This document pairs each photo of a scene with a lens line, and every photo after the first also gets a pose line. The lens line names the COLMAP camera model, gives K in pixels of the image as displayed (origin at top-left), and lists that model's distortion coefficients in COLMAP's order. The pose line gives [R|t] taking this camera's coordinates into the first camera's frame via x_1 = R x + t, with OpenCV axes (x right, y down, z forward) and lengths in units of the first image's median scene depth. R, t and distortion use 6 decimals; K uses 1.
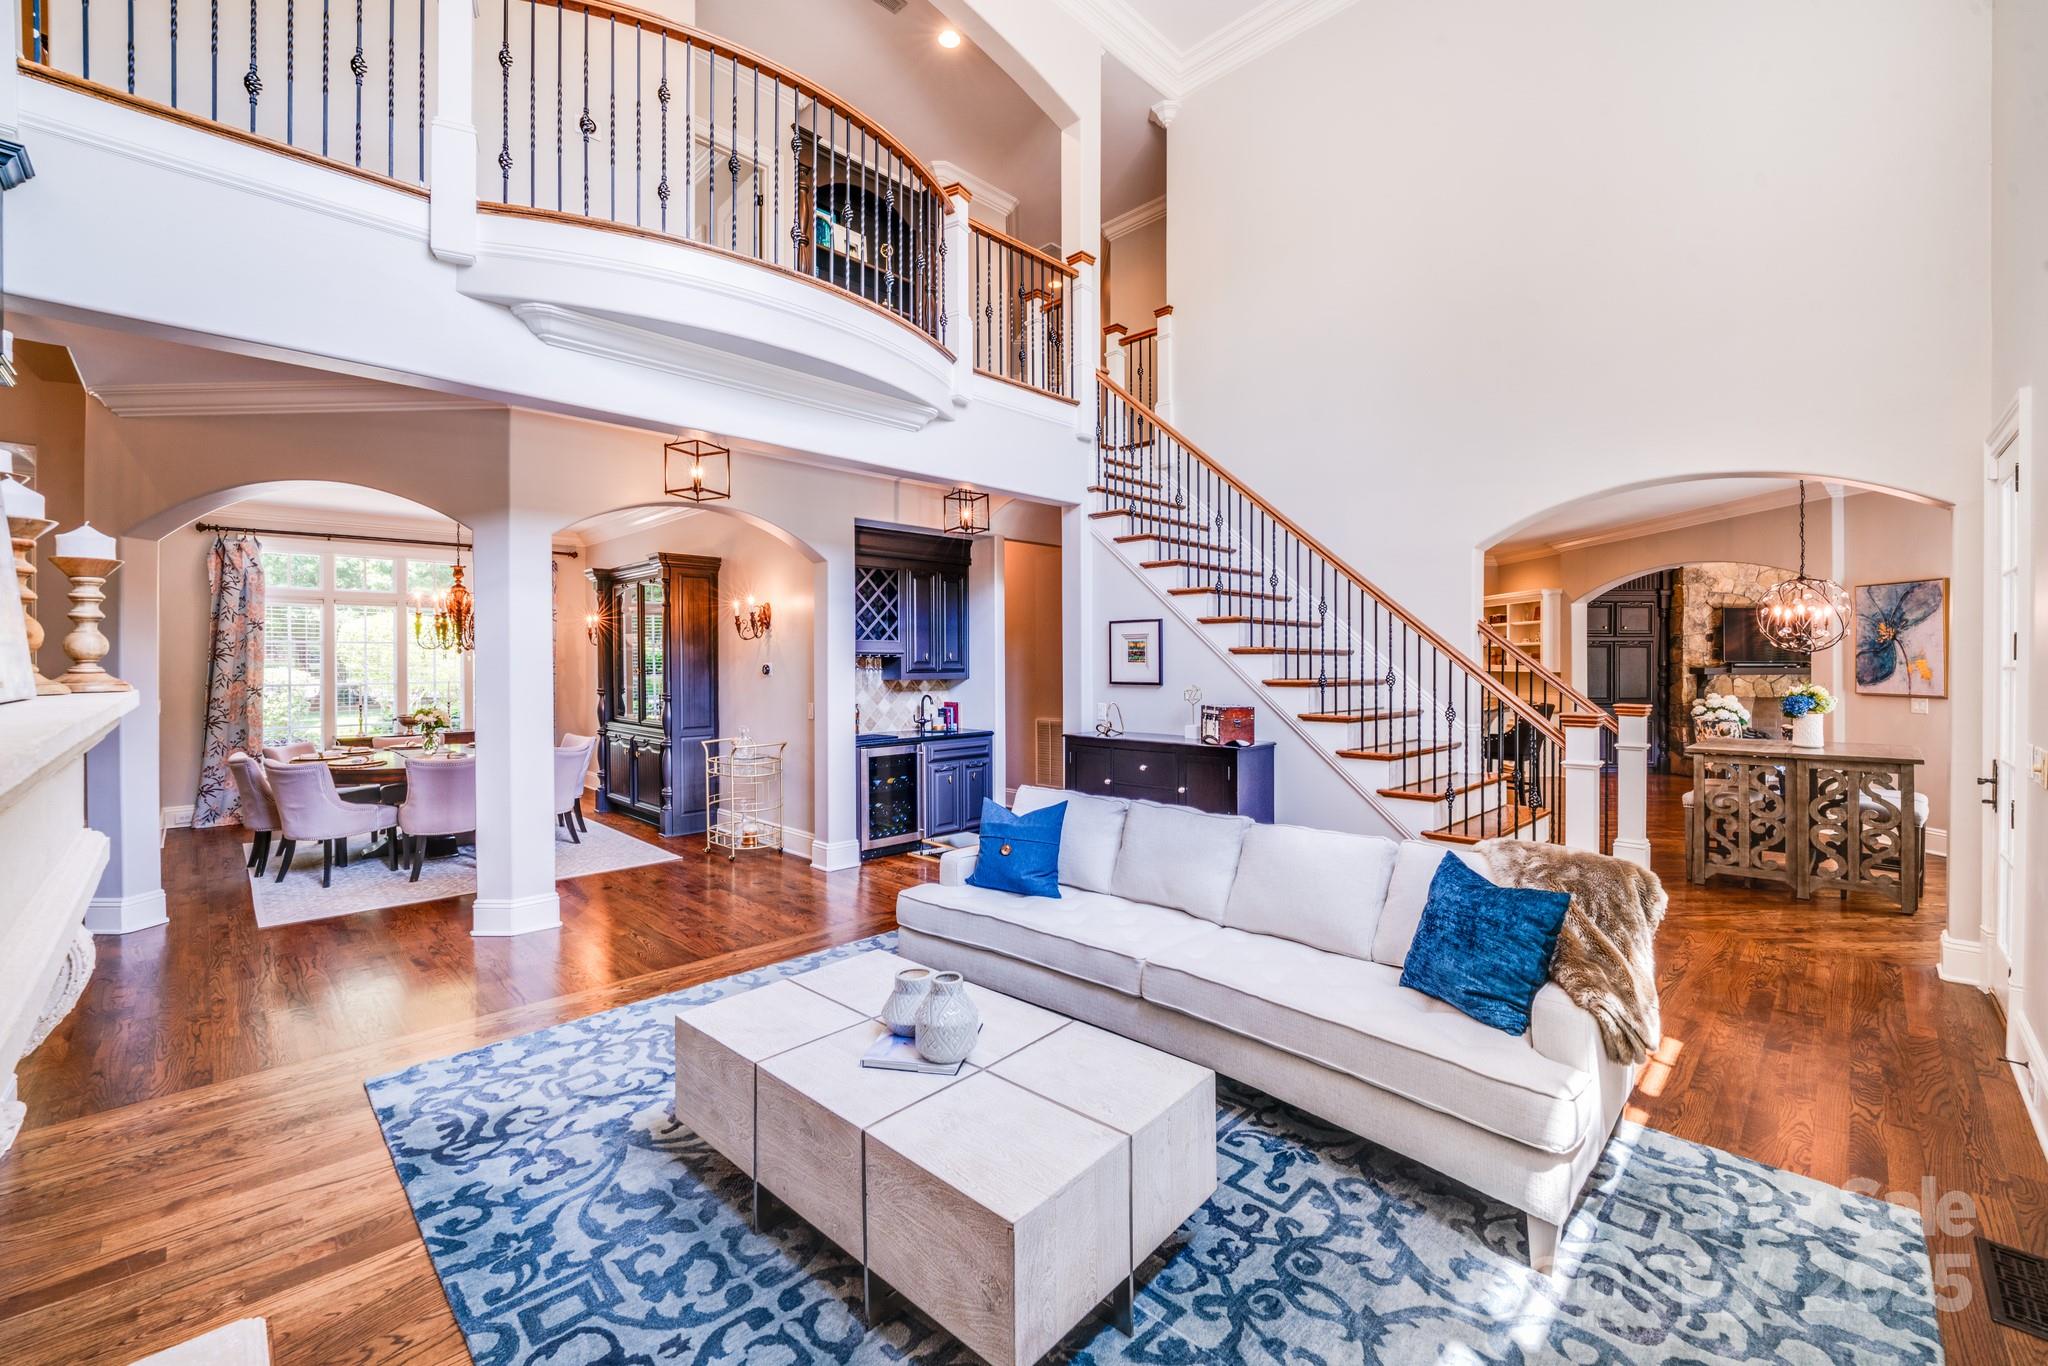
lens RADIAL K [[852.3, 0, 1032.0], [0, 852.3, 677.6], [0, 0, 1]] dist [-0.000649, 0.000014]
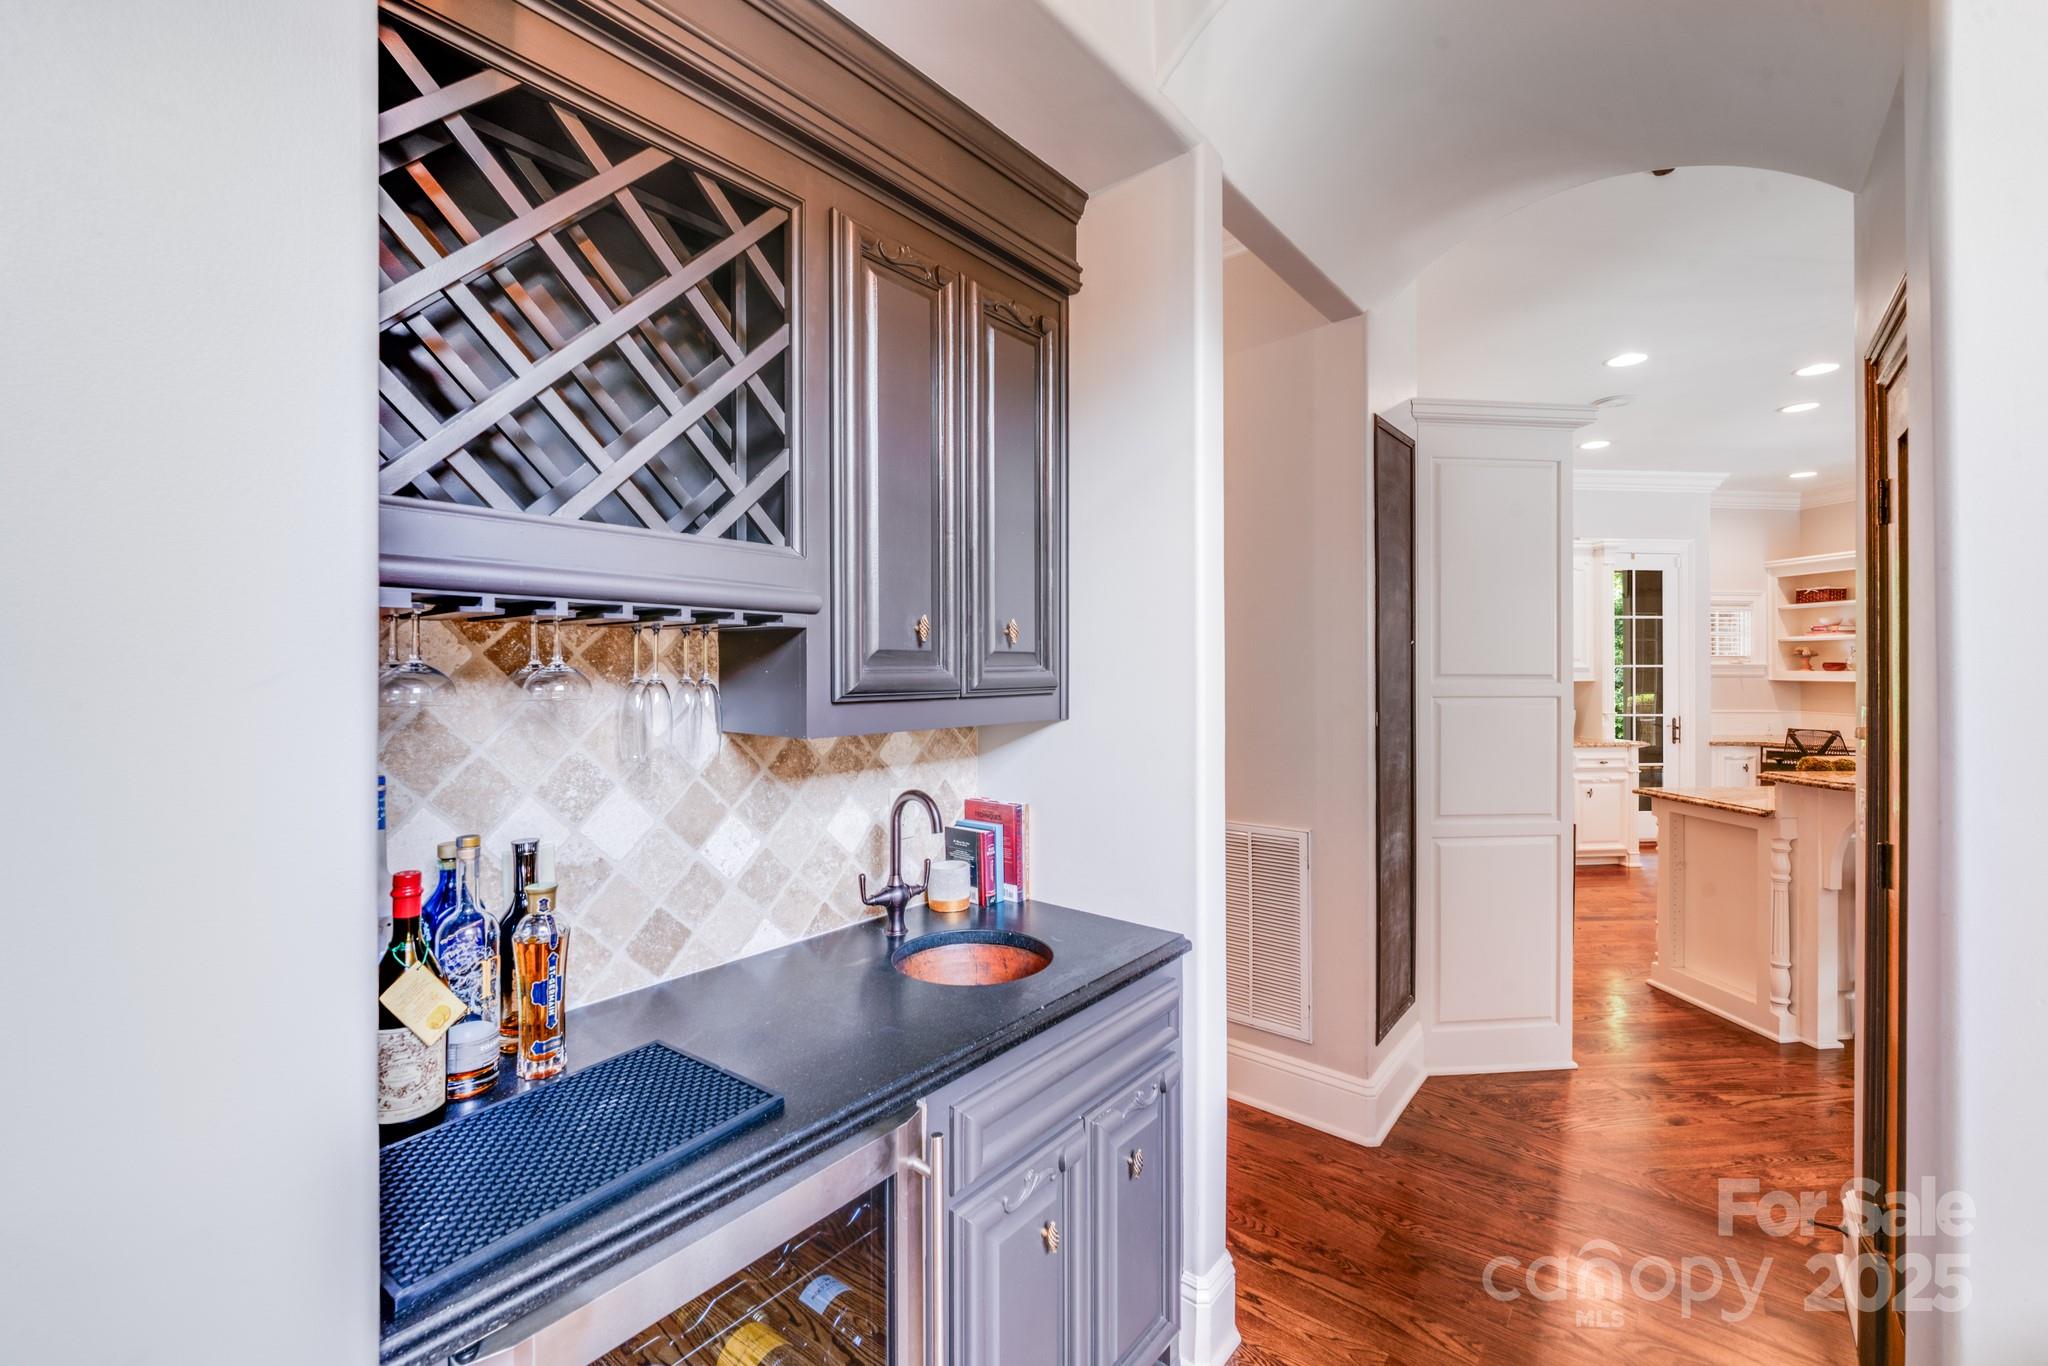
lens RADIAL K [[852.3, 0, 1032.0], [0, 852.3, 677.6], [0, 0, 1]] dist [-0.000649, 0.000014]
pose [[0.995507, 0.001528, 0.094675, -0.140379], [-0.000403, 0.999929, -0.011910, -0.011356], [-0.094687, 0.011818, 0.995437, 0.935868]]
